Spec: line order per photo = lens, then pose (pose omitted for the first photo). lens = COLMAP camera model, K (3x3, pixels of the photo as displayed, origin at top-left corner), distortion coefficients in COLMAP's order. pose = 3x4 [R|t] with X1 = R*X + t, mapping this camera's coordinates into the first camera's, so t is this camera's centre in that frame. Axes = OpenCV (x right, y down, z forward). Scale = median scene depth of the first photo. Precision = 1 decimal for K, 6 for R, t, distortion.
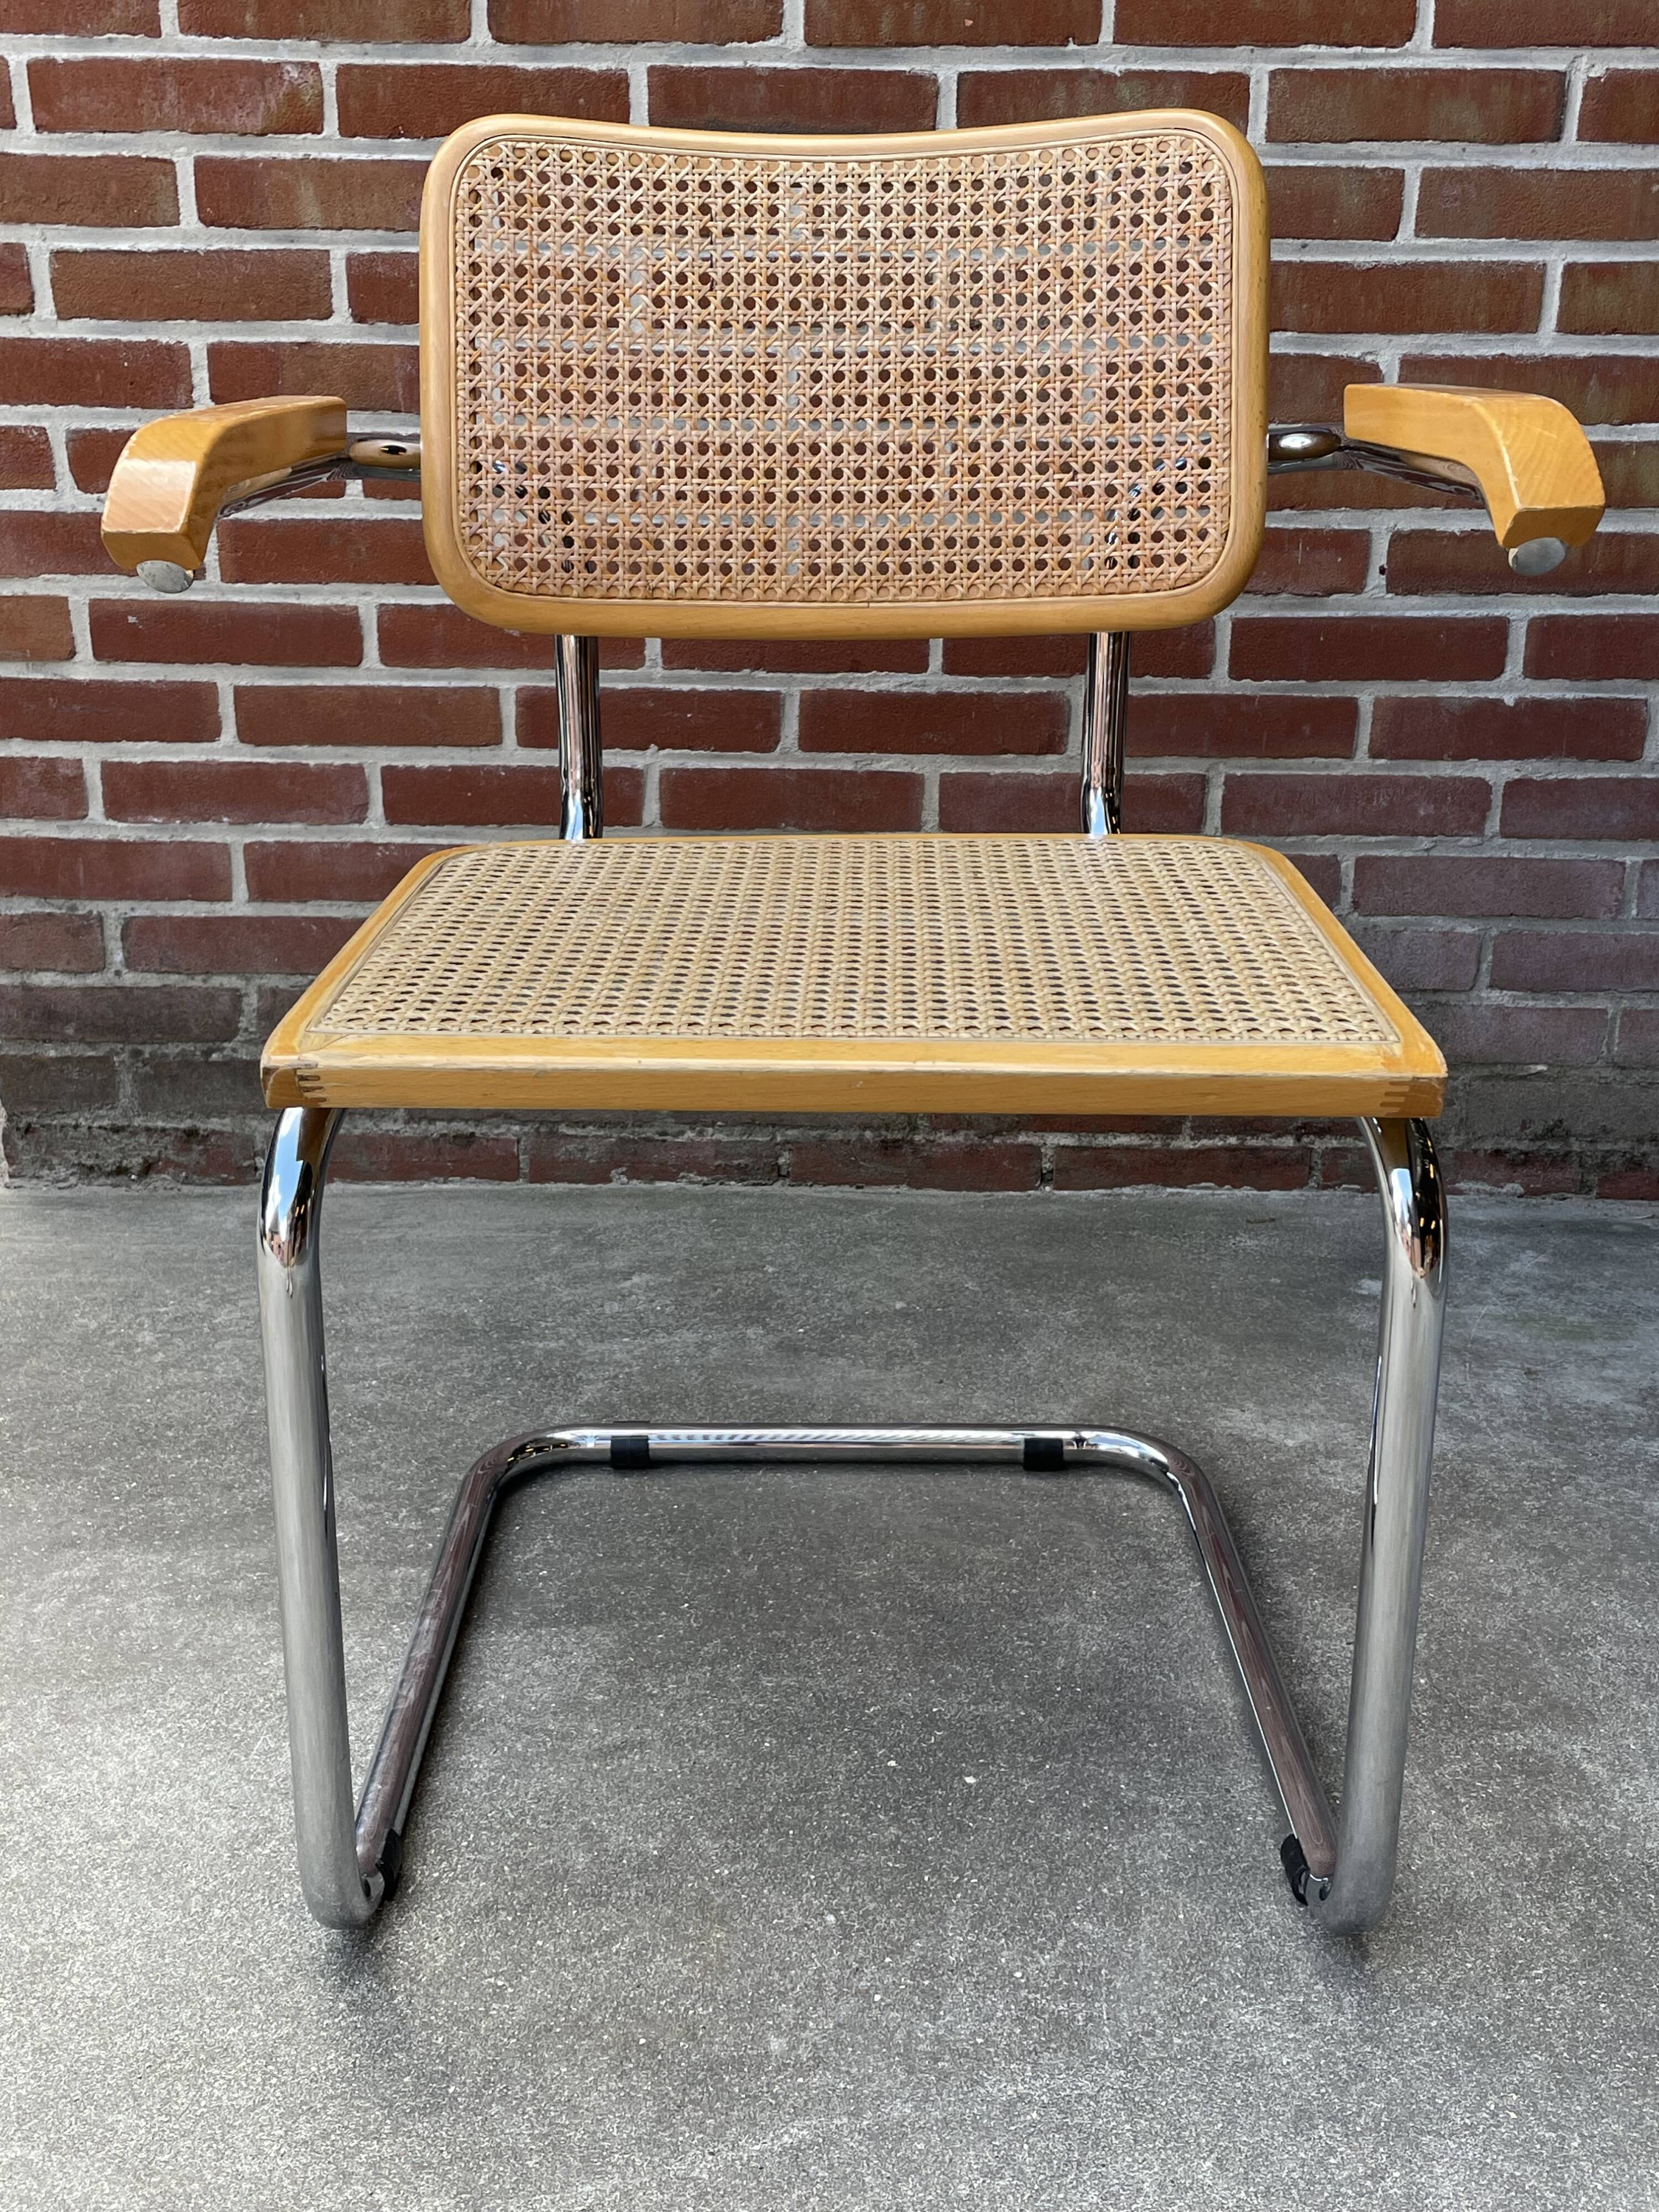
lens RADIAL K [[2387.7, 0, 811.7], [0, 2387.7, 1096.9], [0, 0, 1]] dist [0.047686, 0.000000]
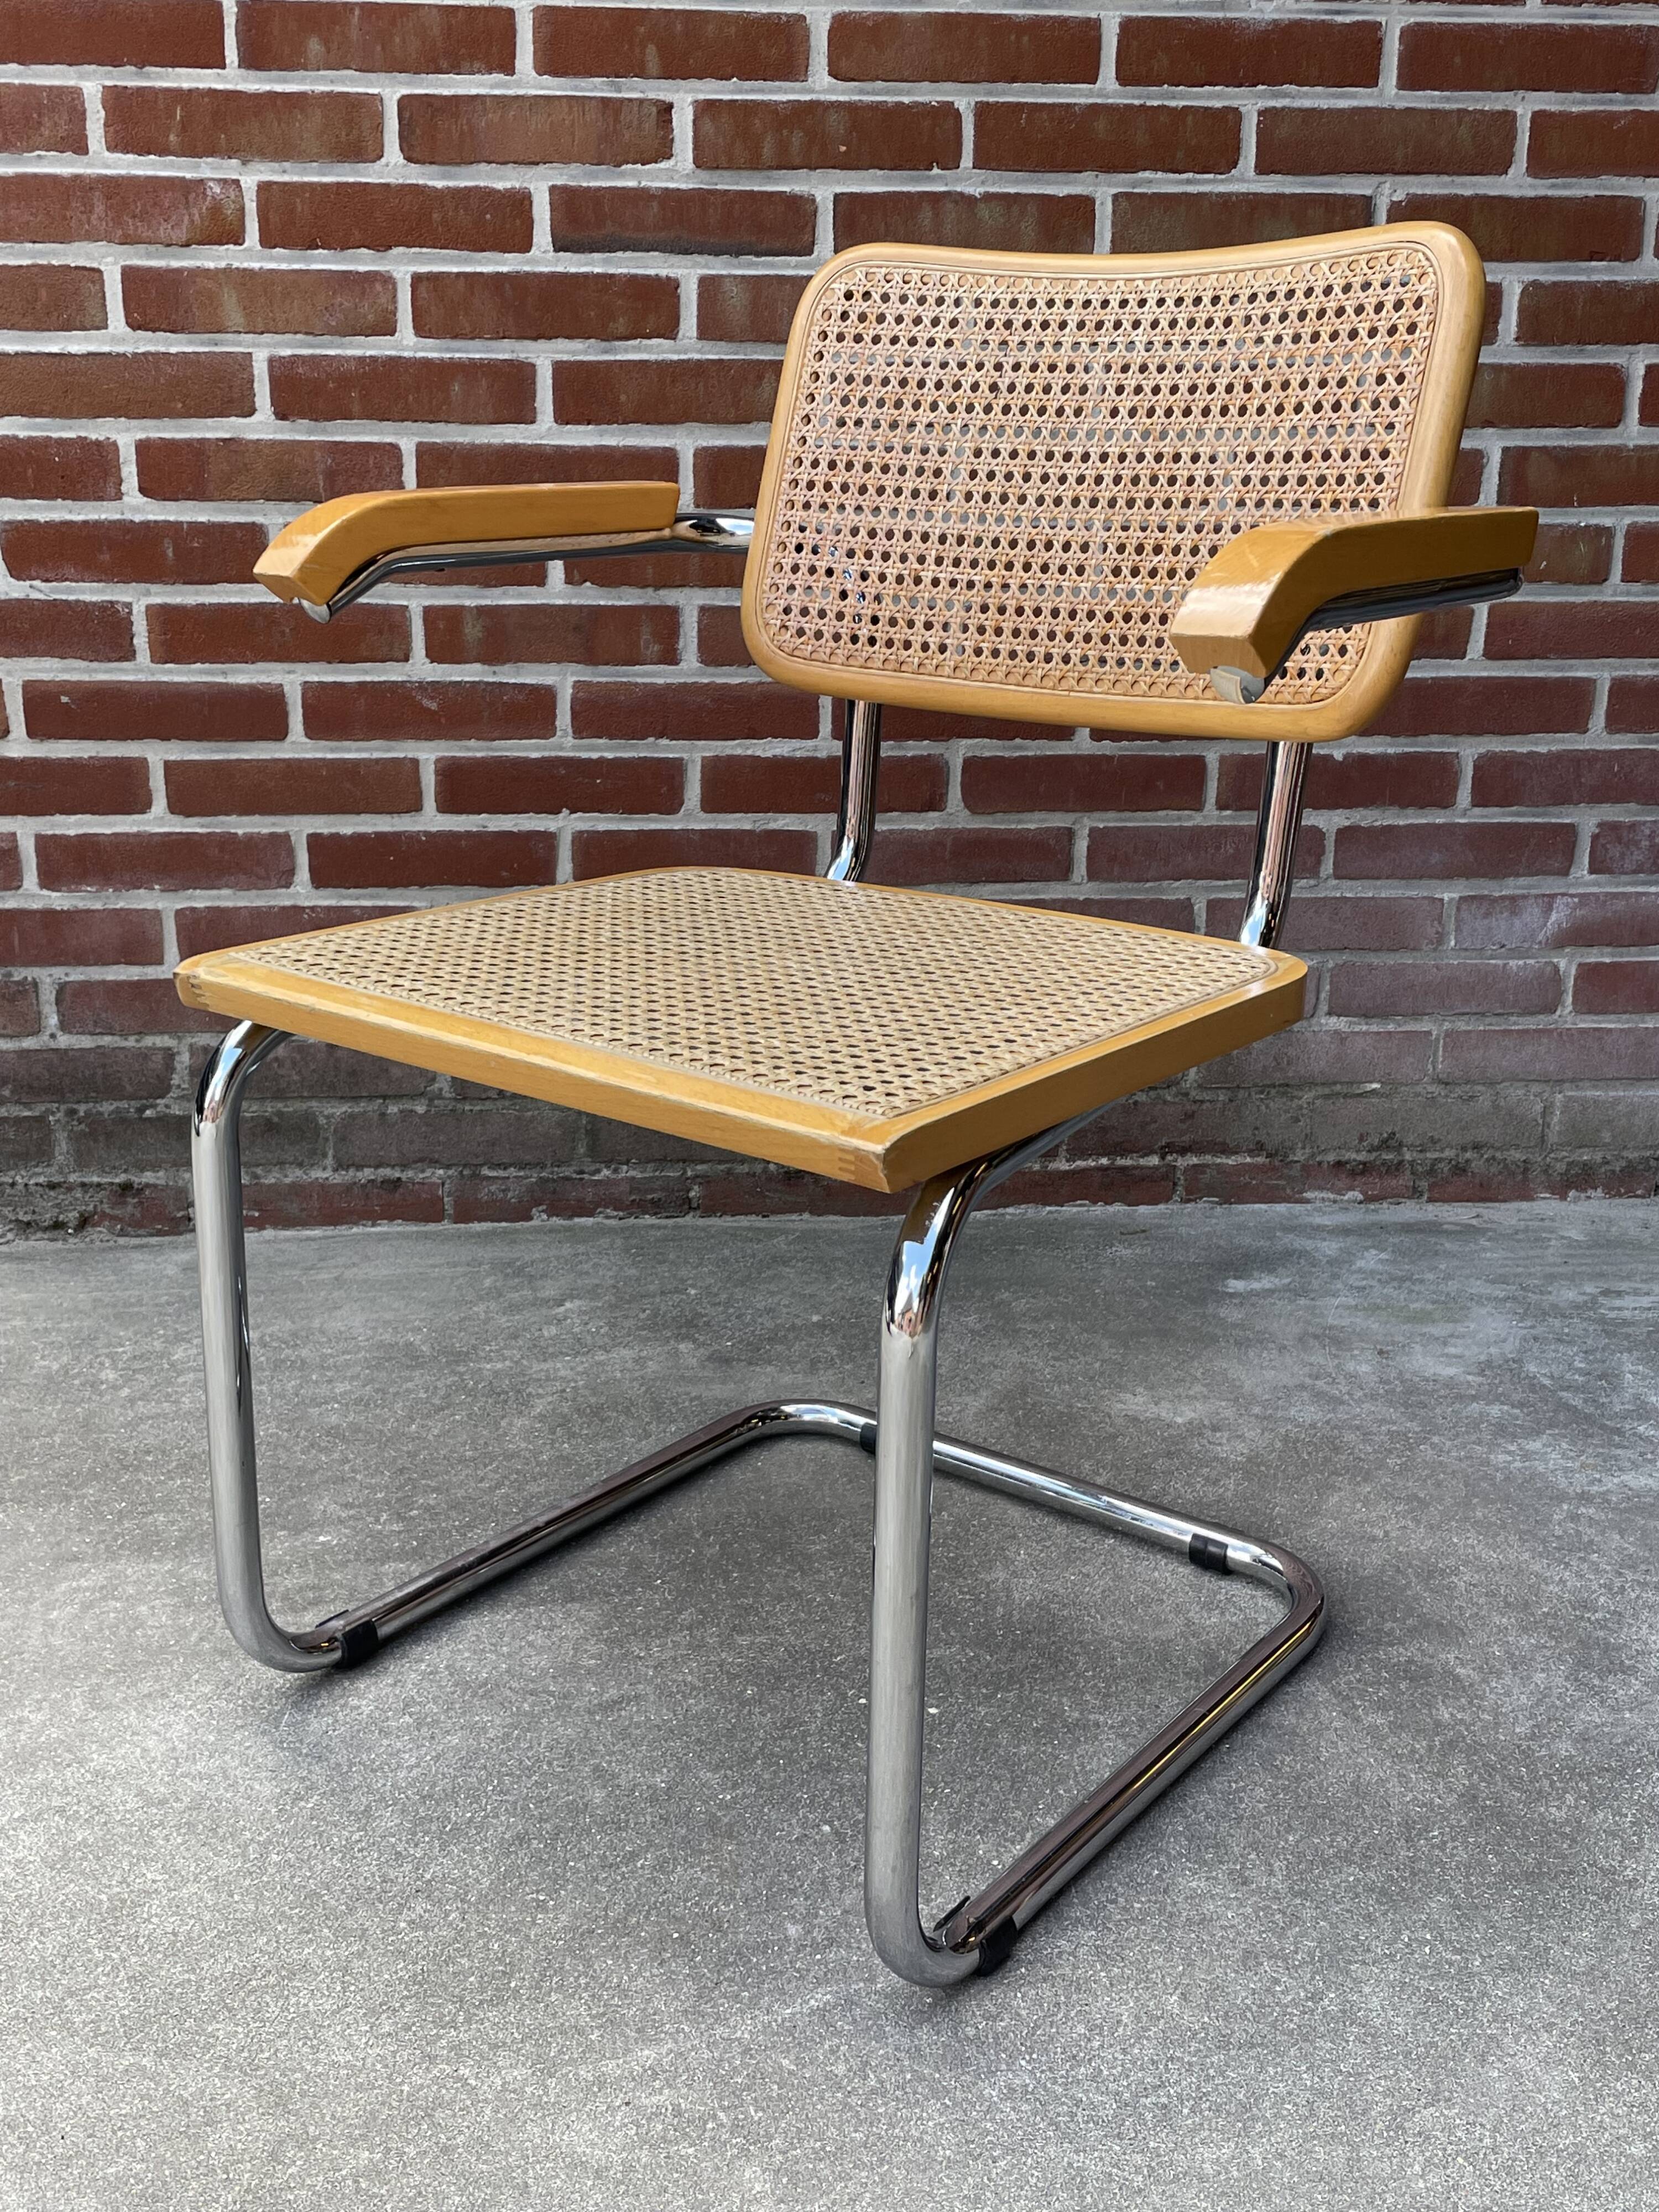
lens RADIAL K [[2387.7, 0, 841.7], [0, 2387.7, 1142.3], [0, 0, 1]] dist [0.047686, 0.000000]
pose [[0.994846, -0.032185, 0.096156, -0.054200], [0.033384, 0.999383, -0.010887, 0.019804], [-0.095746, 0.014041, 0.995307, -0.086356]]
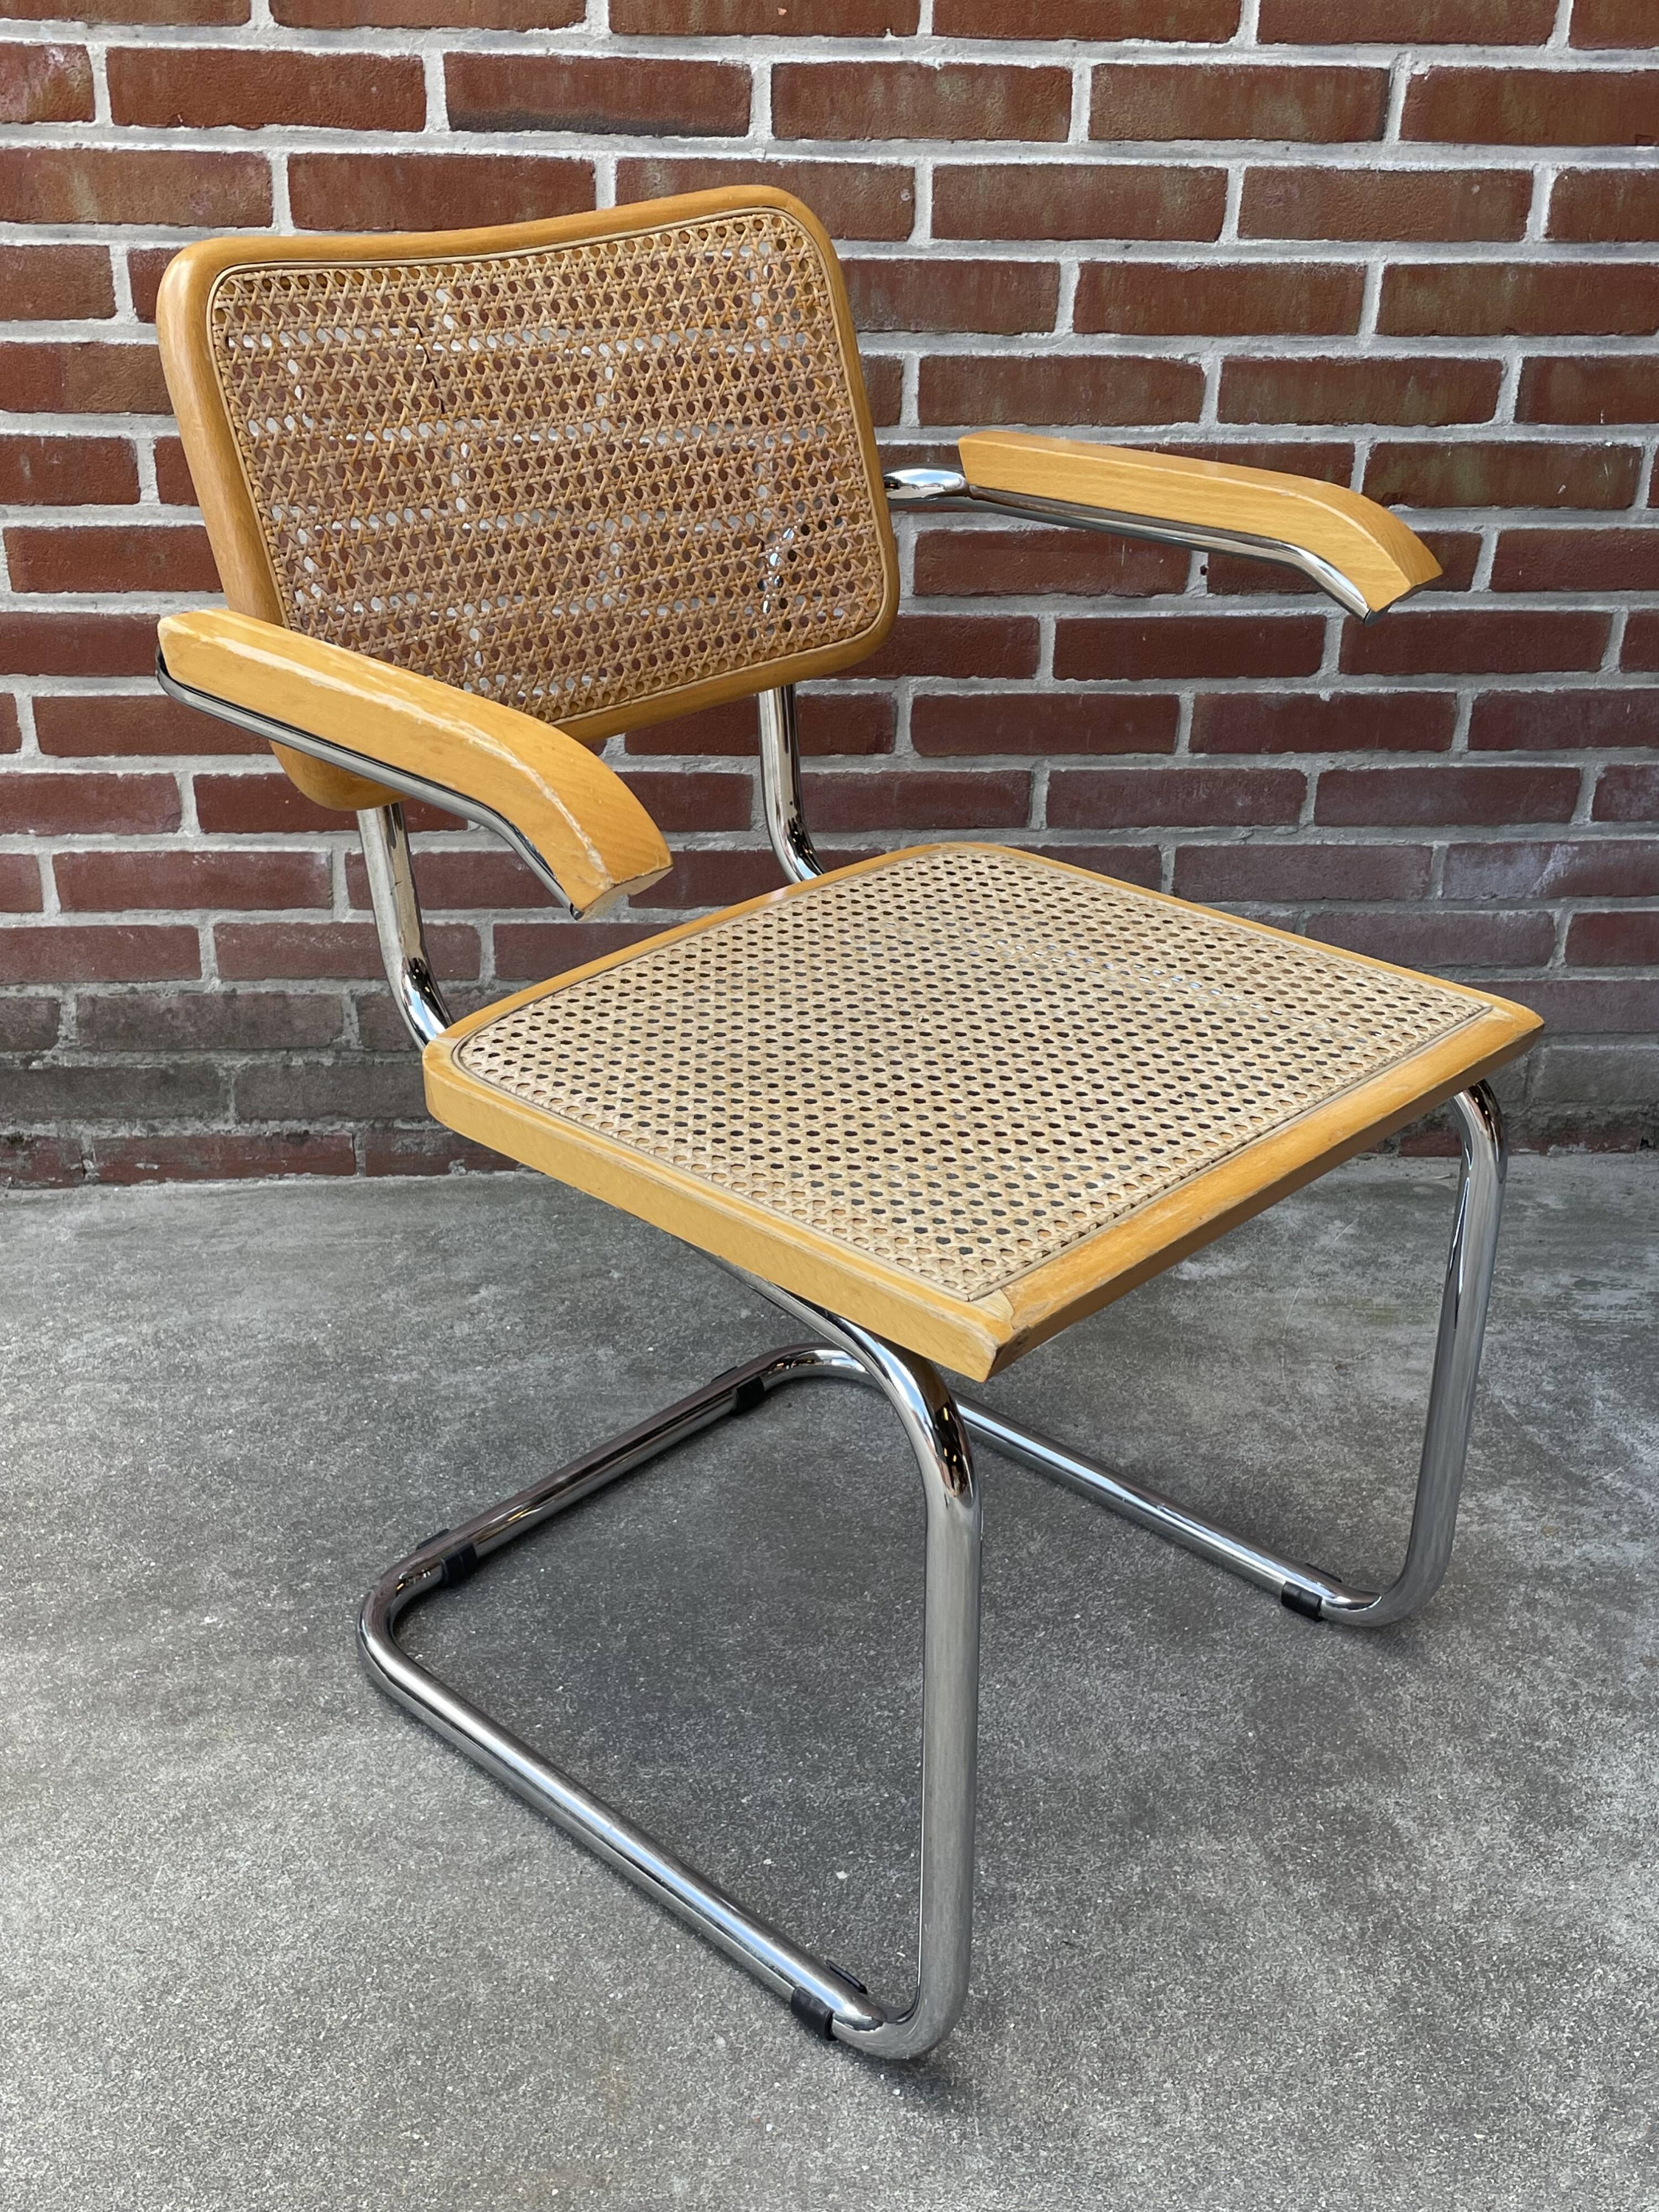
lens RADIAL K [[2387.7, 0, 825.0], [0, 2387.7, 1134.8], [0, 0, 1]] dist [0.047686, 0.000000]
pose [[0.995297, -0.034206, 0.090631, -0.019166], [0.020782, 0.989196, 0.145120, -0.140138], [-0.094615, -0.142554, 0.985254, -0.005672]]
